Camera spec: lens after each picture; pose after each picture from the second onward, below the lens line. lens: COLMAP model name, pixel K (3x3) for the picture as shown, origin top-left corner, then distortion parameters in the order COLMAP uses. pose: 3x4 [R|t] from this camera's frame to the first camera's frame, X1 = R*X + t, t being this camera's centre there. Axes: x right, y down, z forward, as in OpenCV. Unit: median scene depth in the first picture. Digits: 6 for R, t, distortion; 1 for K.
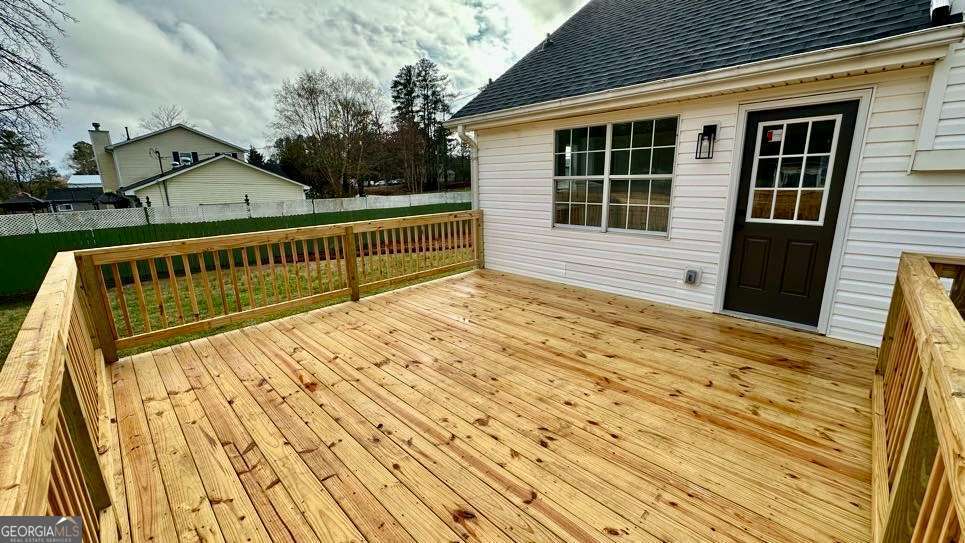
lens RADIAL K [[384.8, 0, 486.2], [0, 384.8, 272.0], [0, 0, 1]] dist [-0.001996, -0.000142]
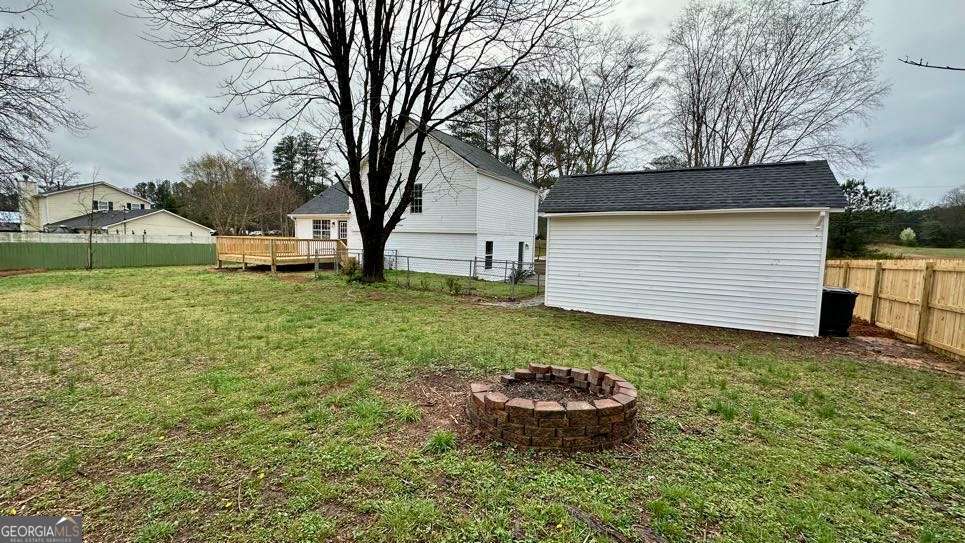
lens RADIAL K [[384.8, 0, 486.2], [0, 384.8, 272.0], [0, 0, 1]] dist [-0.001996, -0.000142]
pose [[0.959492, 0.025375, 0.280592, 0.051028], [0.016816, 0.989002, -0.146944, 0.054198], [-0.281235, 0.145710, 0.948512, -0.217509]]
